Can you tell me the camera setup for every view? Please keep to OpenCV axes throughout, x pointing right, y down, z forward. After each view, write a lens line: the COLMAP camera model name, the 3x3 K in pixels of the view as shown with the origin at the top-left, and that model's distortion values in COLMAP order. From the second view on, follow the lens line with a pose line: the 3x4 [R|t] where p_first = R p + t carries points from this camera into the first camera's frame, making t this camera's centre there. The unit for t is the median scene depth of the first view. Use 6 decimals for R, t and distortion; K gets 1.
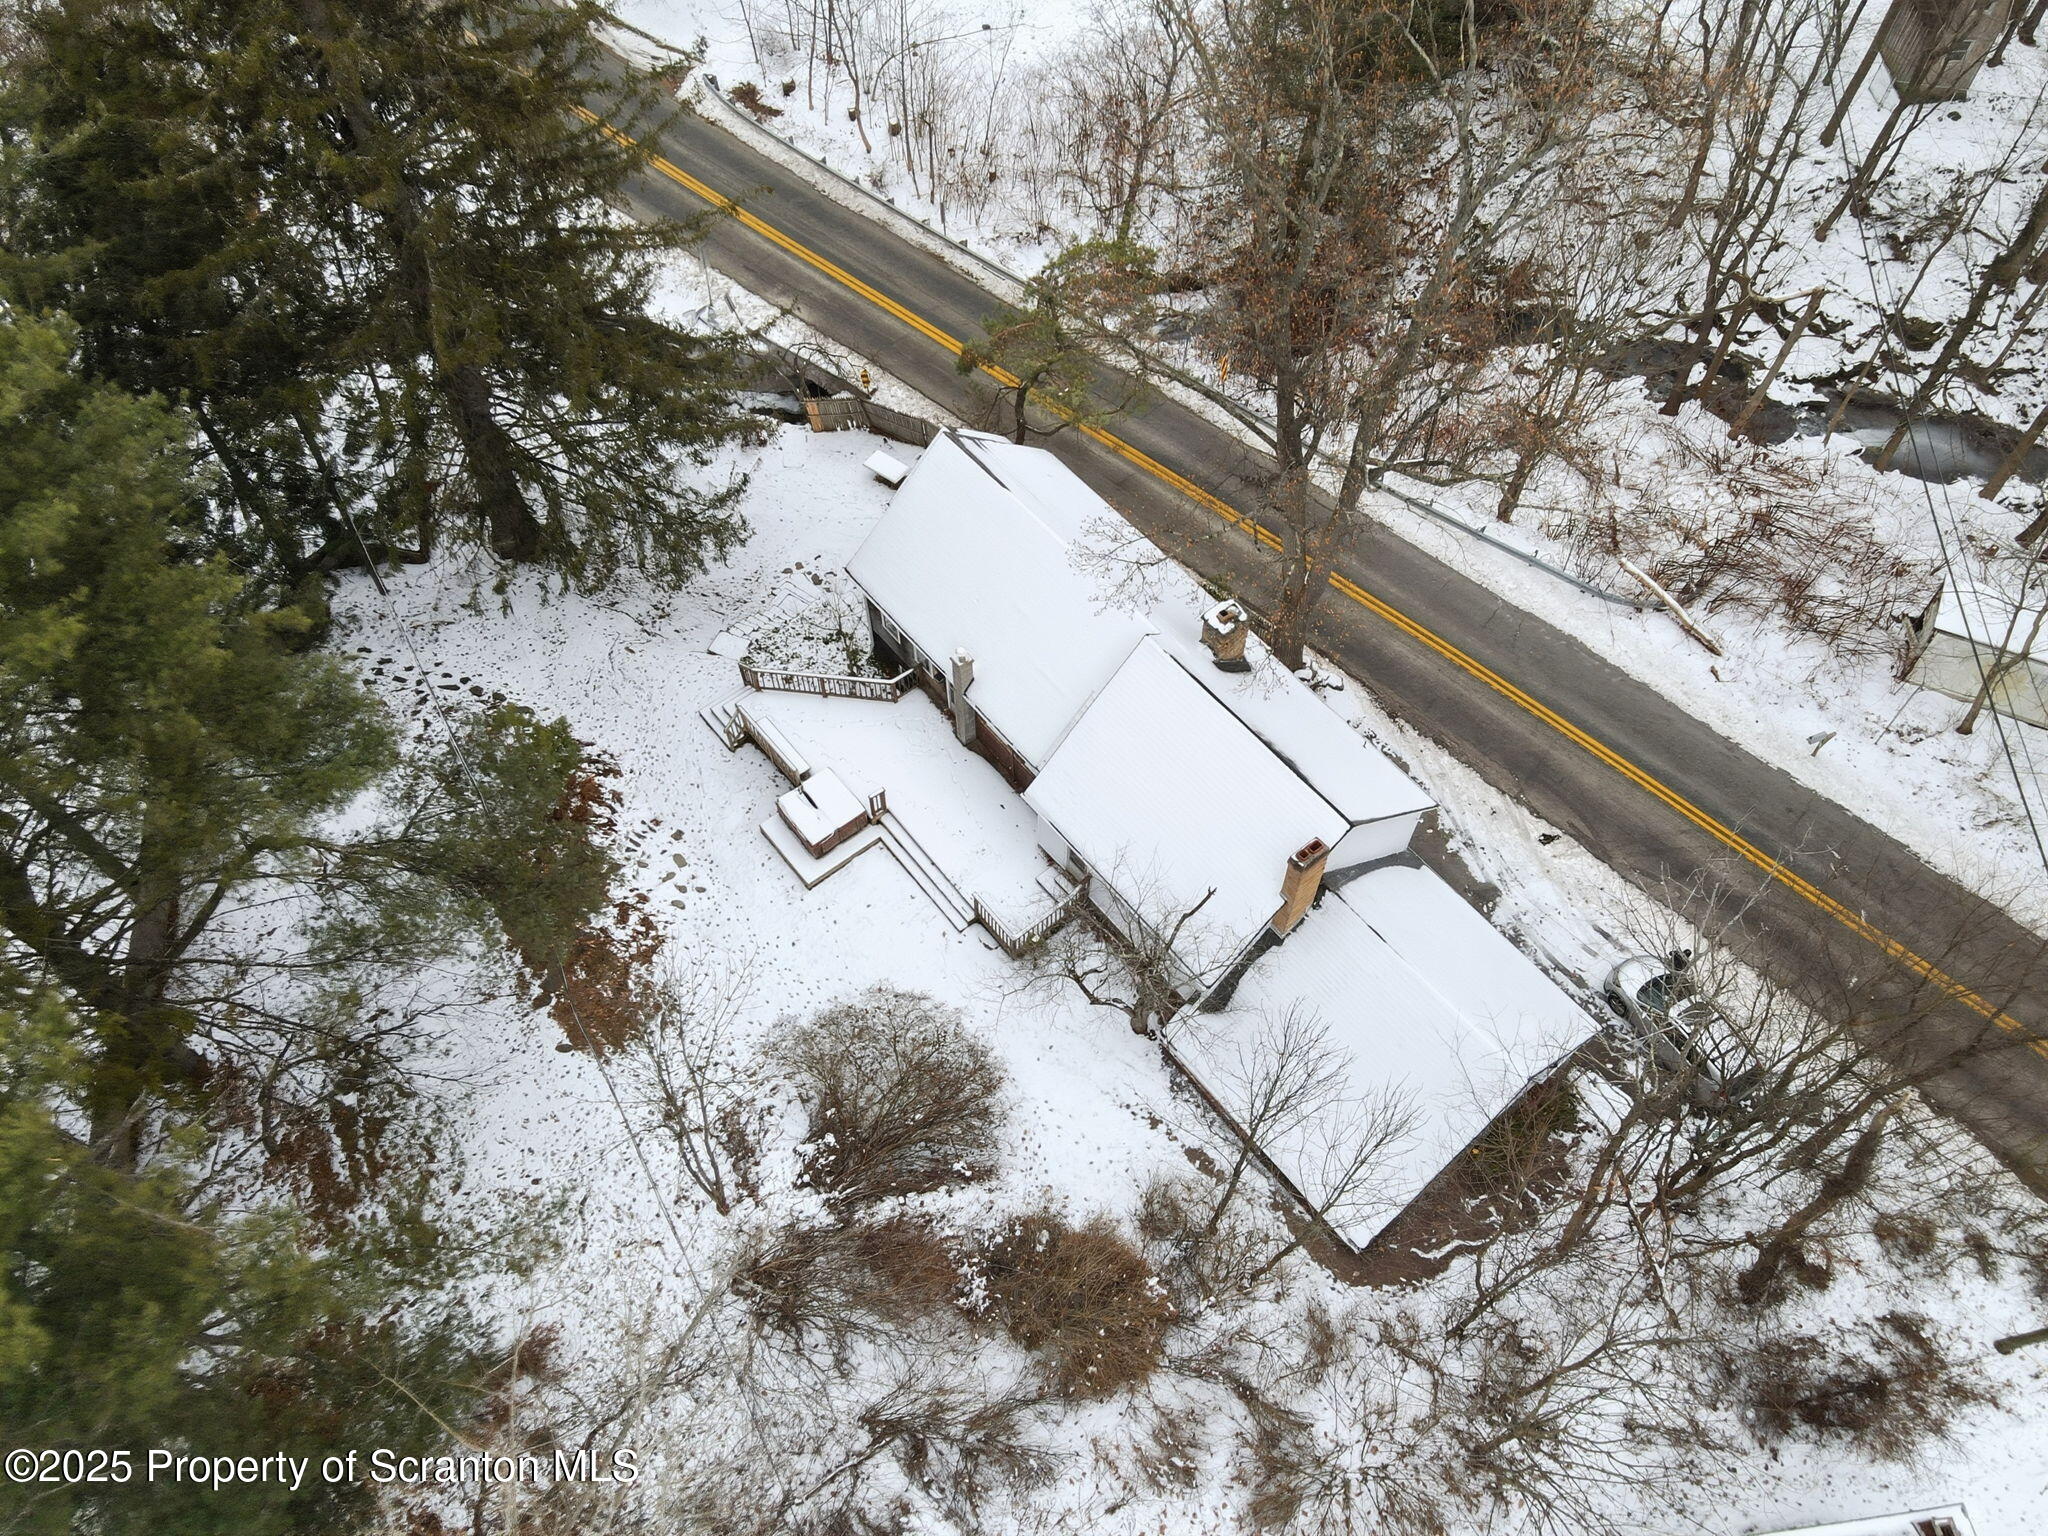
lens RADIAL K [[1483.2, 0, 1024.0], [0, 1483.2, 768.0], [0, 0, 1]] dist [0.004550, 0.005831]
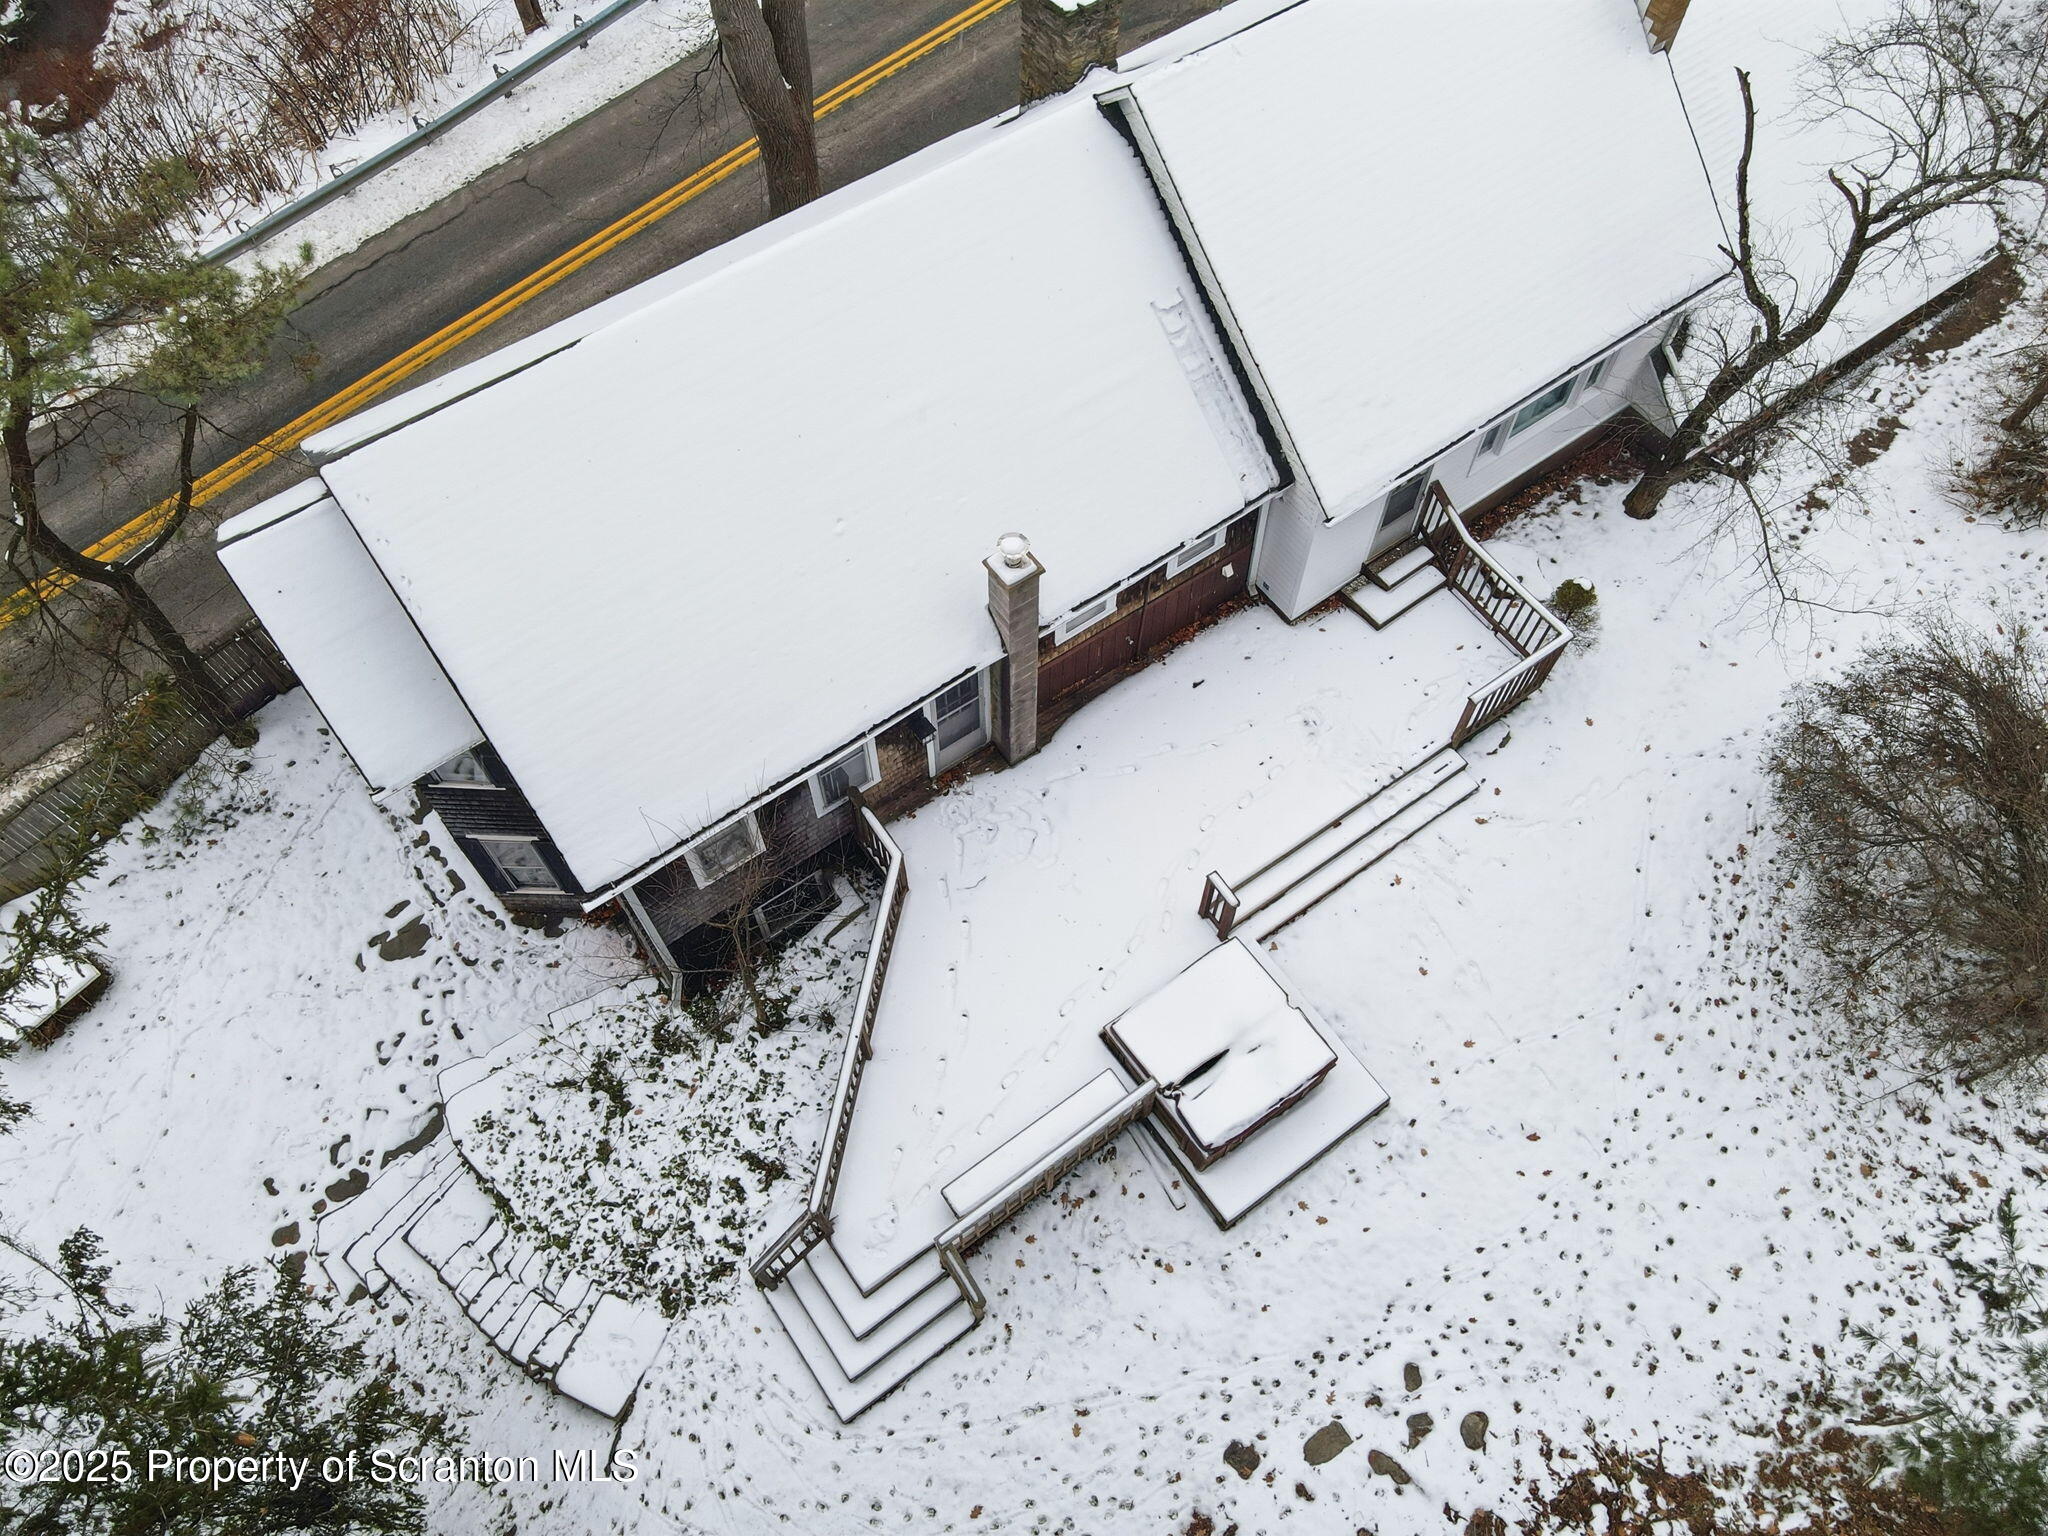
lens RADIAL K [[1483.2, 0, 1024.0], [0, 1483.2, 768.0], [0, 0, 1]] dist [0.004550, 0.005831]
pose [[0.057905, -0.876033, 0.478762, -0.272132], [0.846102, 0.297598, 0.442207, -0.225770], [-0.529866, 0.379476, 0.758446, 0.702441]]
